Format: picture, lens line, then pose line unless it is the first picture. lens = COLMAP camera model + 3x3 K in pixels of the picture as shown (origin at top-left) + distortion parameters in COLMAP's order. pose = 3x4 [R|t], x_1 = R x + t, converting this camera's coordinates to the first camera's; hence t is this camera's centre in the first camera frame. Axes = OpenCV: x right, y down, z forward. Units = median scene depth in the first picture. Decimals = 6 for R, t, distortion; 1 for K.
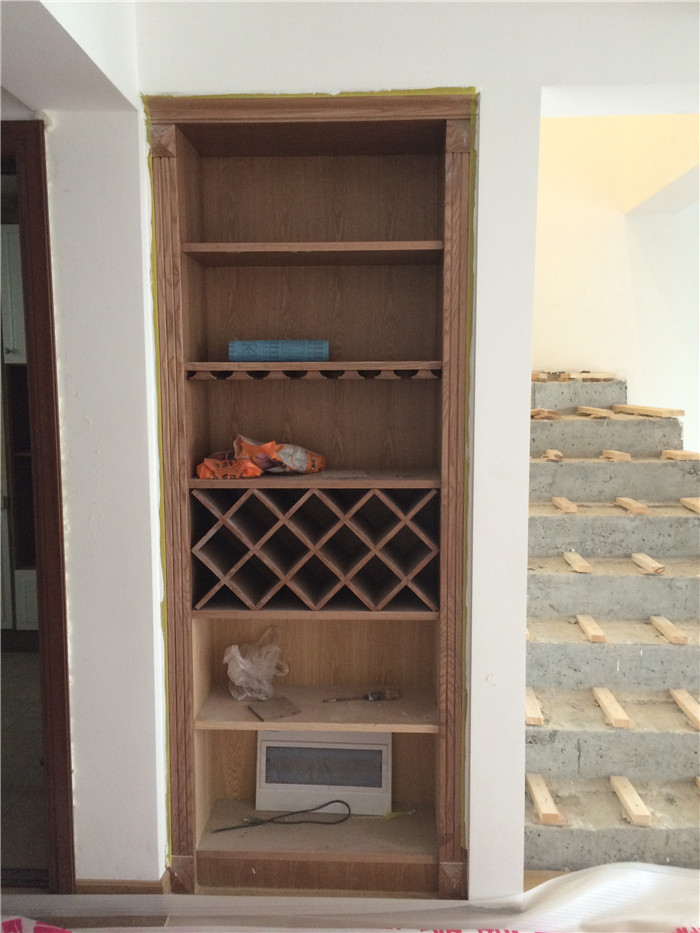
lens RADIAL K [[794.5, 0, 350.8], [0, 794.5, 461.0], [0, 0, 1]] dist [0.092262, -0.118487]
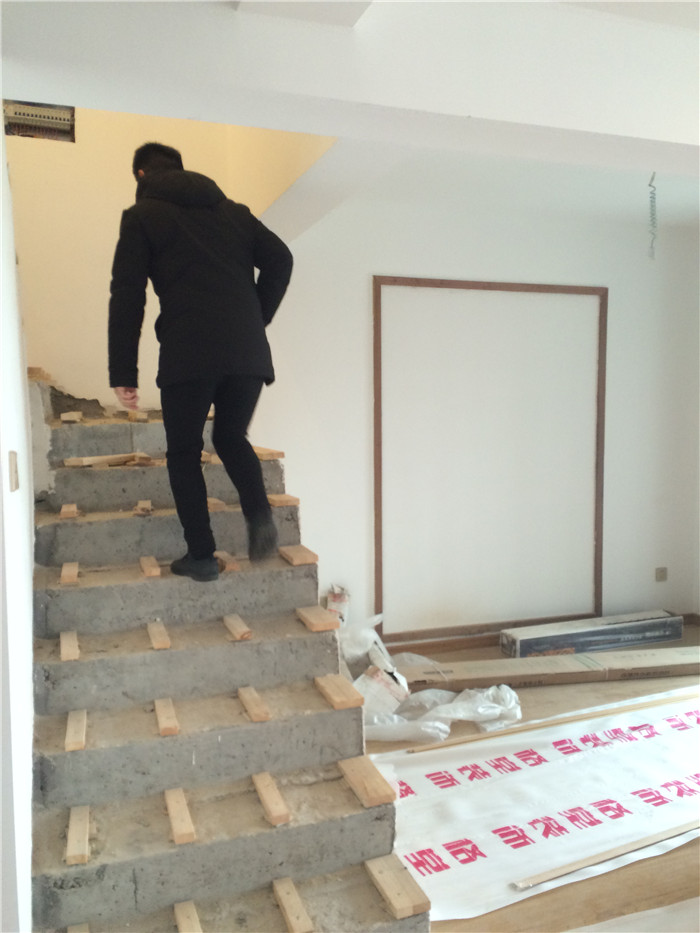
lens RADIAL K [[794.5, 0, 348.3], [0, 794.5, 465.3], [0, 0, 1]] dist [0.092262, -0.118487]
pose [[0.925854, -0.036442, 0.376121, 0.172664], [0.046790, 0.998735, -0.018412, -0.035257], [-0.374974, 0.034645, 0.926388, 0.130385]]
